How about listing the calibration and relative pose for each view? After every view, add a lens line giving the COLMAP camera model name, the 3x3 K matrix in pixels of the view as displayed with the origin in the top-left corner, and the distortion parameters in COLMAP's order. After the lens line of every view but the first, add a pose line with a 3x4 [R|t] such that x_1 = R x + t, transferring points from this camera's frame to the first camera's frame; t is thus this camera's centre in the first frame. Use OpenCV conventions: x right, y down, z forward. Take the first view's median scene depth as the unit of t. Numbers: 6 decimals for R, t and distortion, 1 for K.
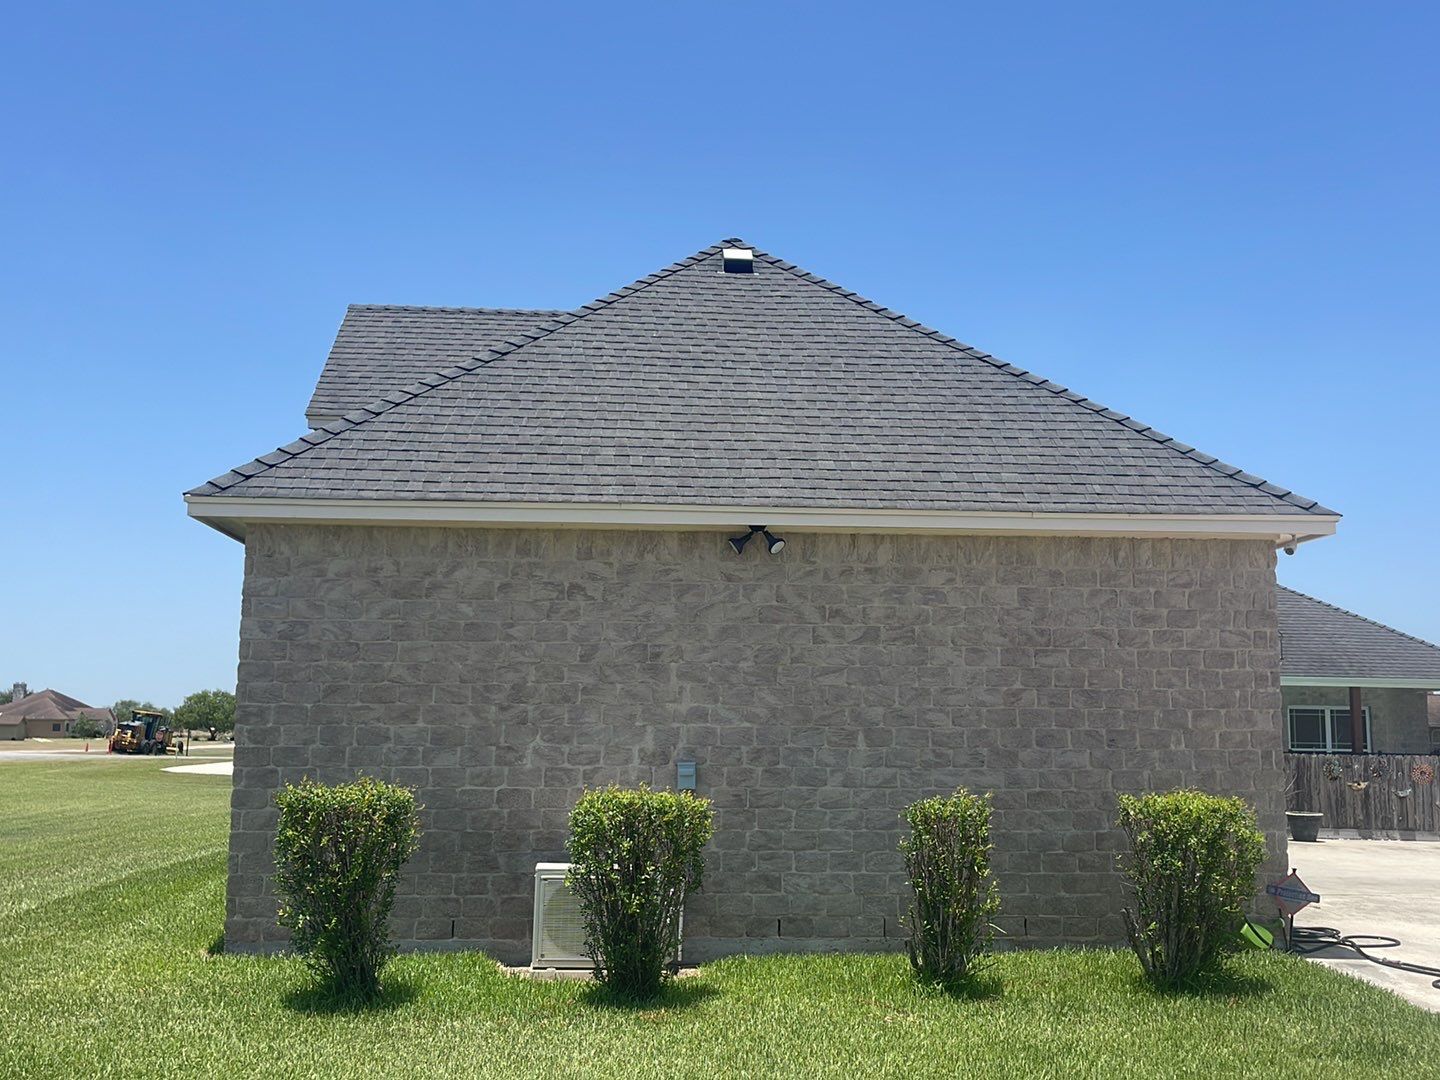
lens RADIAL K [[1419.7, 0, 720.0], [0, 1419.7, 540.0], [0, 0, 1]] dist [0.112478, -0.217021]
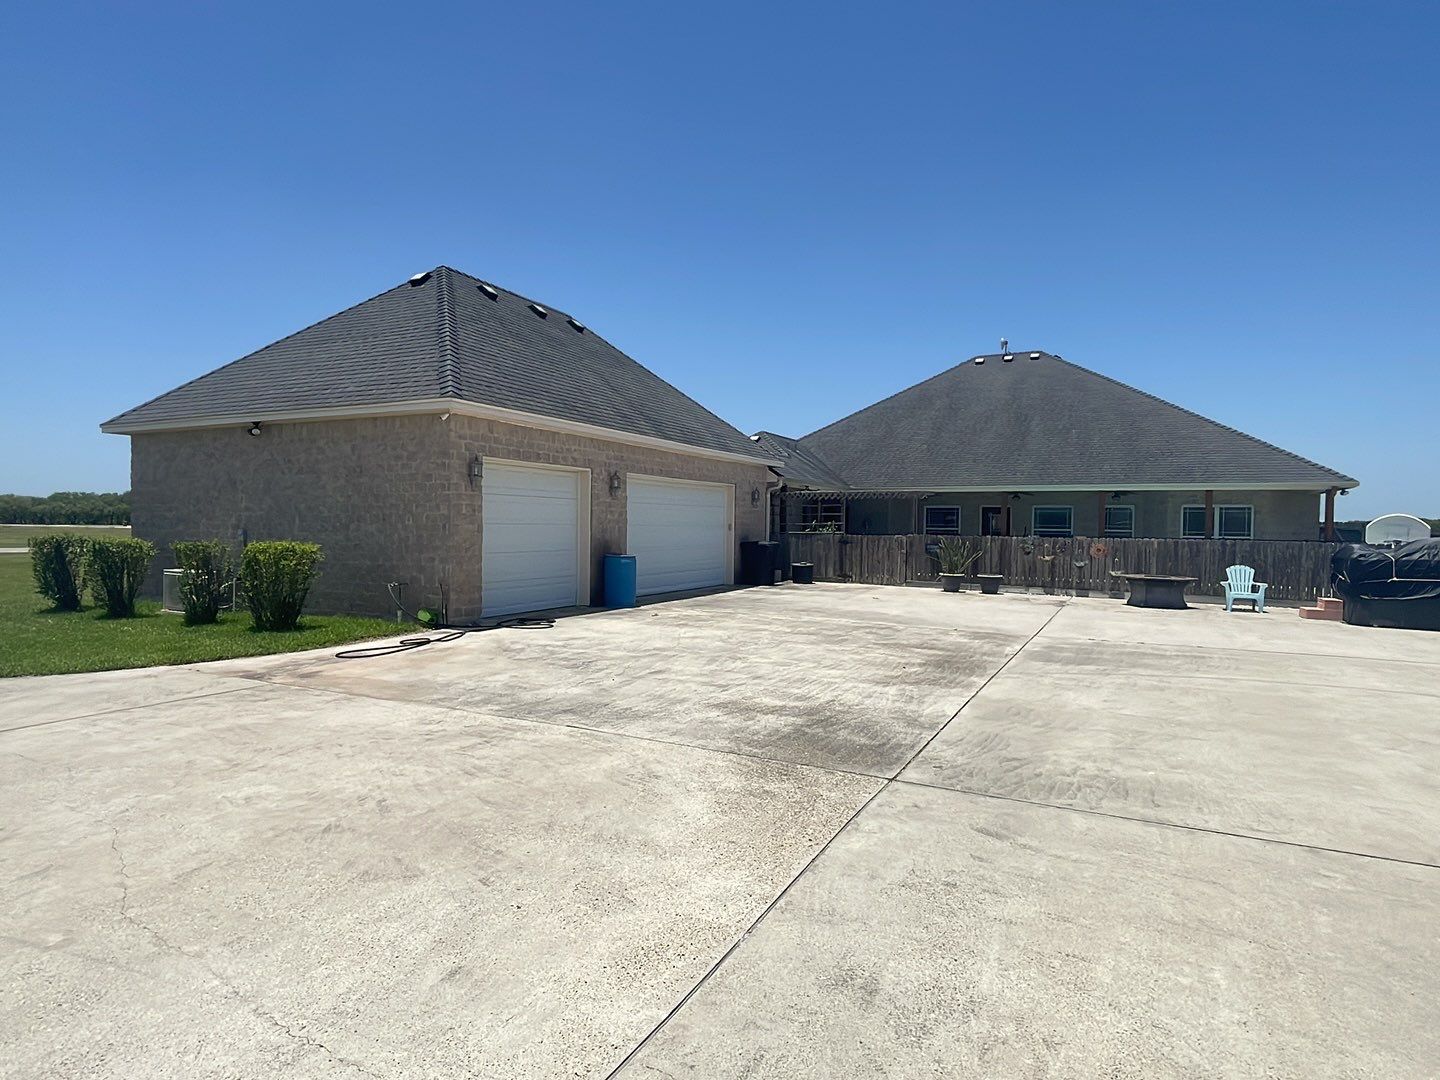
lens RADIAL K [[841.4, 0, 698.3], [0, 841.4, 550.7], [0, 0, 1]] dist [0.069564, -0.096051]
pose [[0.851790, 0.016258, -0.523632, 1.281078], [0.065839, 0.988271, 0.137785, 0.049434], [0.519730, -0.151839, 0.840729, 0.225034]]
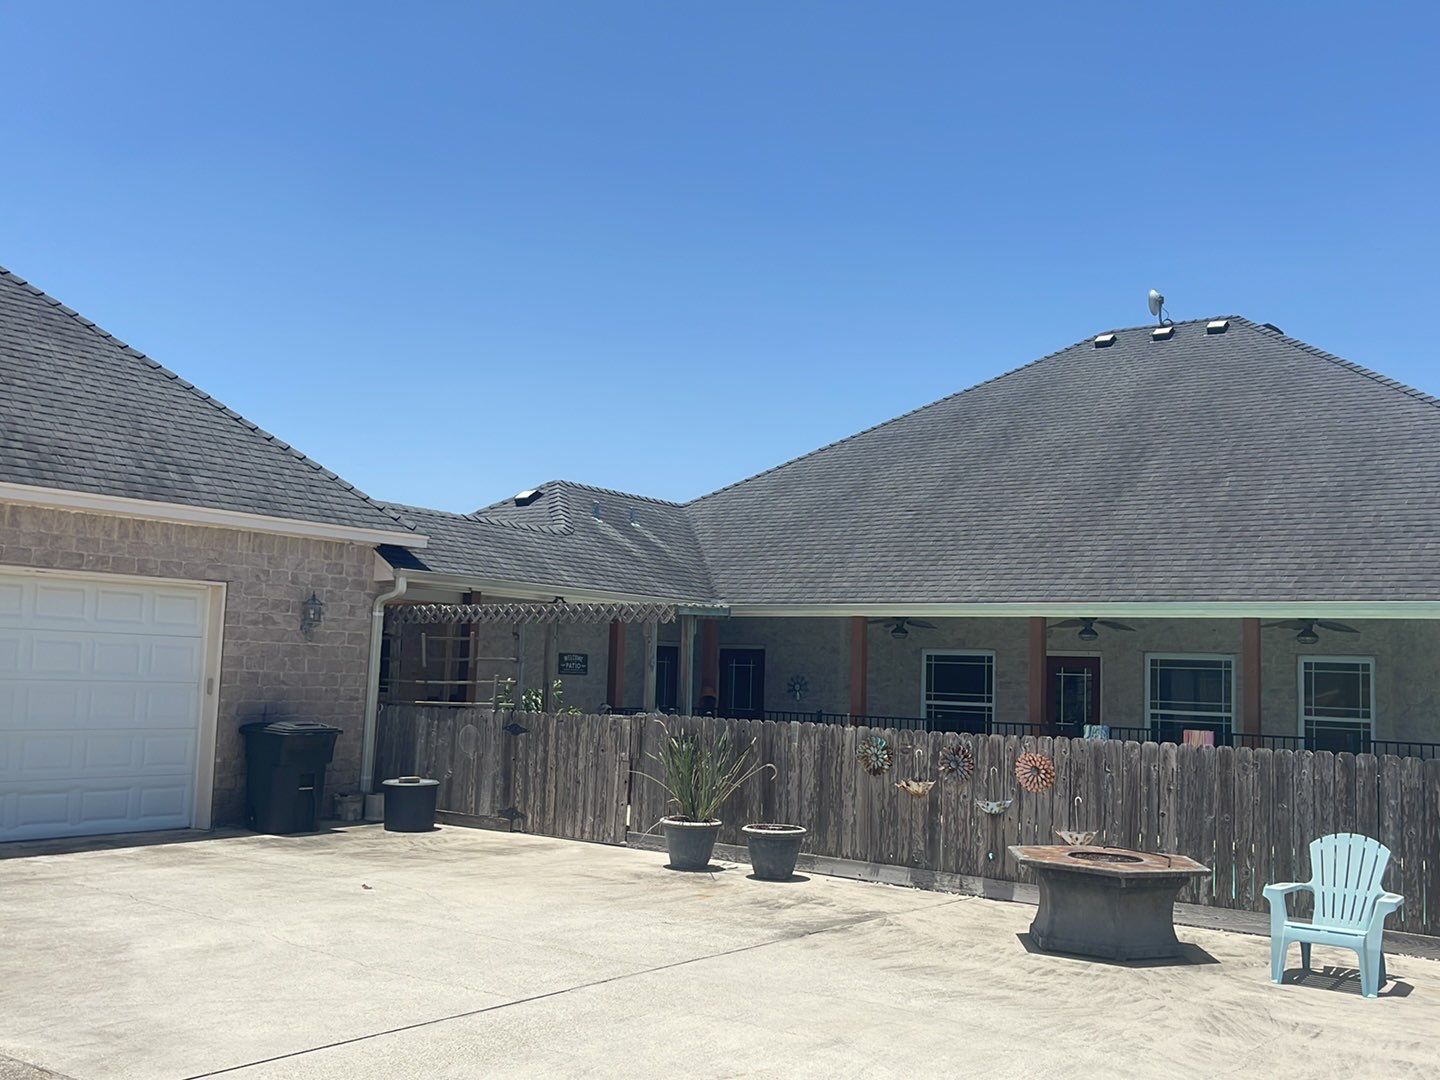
lens RADIAL K [[1468.1, 0, 720.0], [0, 1468.1, 540.0], [0, 0, 1]] dist [0.094648, -0.143790]
pose [[0.768347, -0.045844, -0.638389, 1.606724], [0.059114, 0.998251, -0.000539, 0.161294], [0.637298, -0.037324, 0.769713, 1.154571]]
